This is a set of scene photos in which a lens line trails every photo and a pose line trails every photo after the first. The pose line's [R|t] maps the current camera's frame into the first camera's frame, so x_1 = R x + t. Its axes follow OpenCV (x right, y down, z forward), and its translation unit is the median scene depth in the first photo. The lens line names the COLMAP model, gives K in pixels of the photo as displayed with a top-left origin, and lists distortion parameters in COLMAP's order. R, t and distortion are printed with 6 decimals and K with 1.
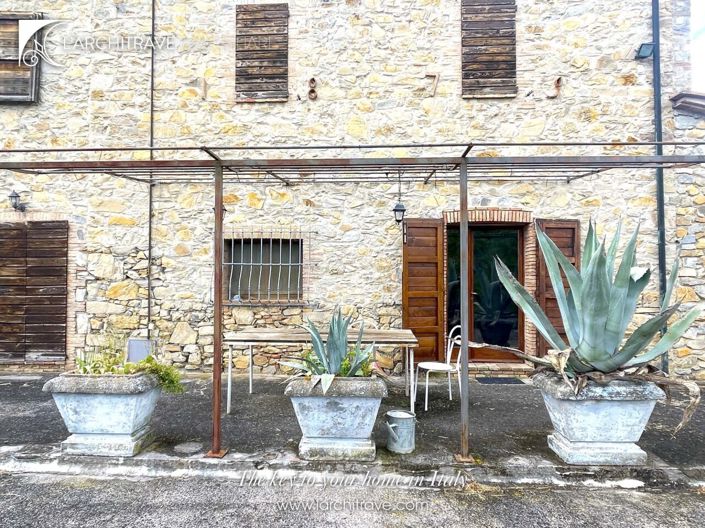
lens RADIAL K [[482.9, 0, 352.5], [0, 482.9, 264.0], [0, 0, 1]] dist [-0.005563, -0.003066]
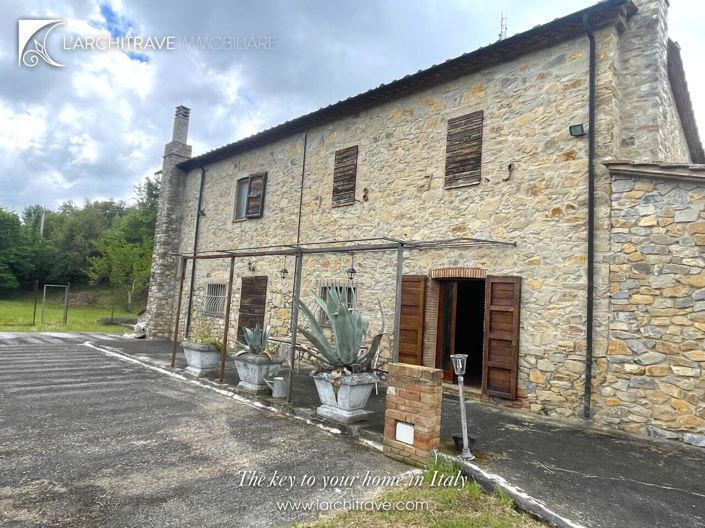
lens RADIAL K [[443.4, 0, 352.5], [0, 443.4, 264.0], [0, 0, 1]] dist [0.004782, 0.000237]
pose [[0.756528, -0.016764, -0.653746, 0.865383], [-0.041465, 0.996430, -0.073535, -0.021783], [0.652645, 0.082738, 0.753133, -0.126585]]
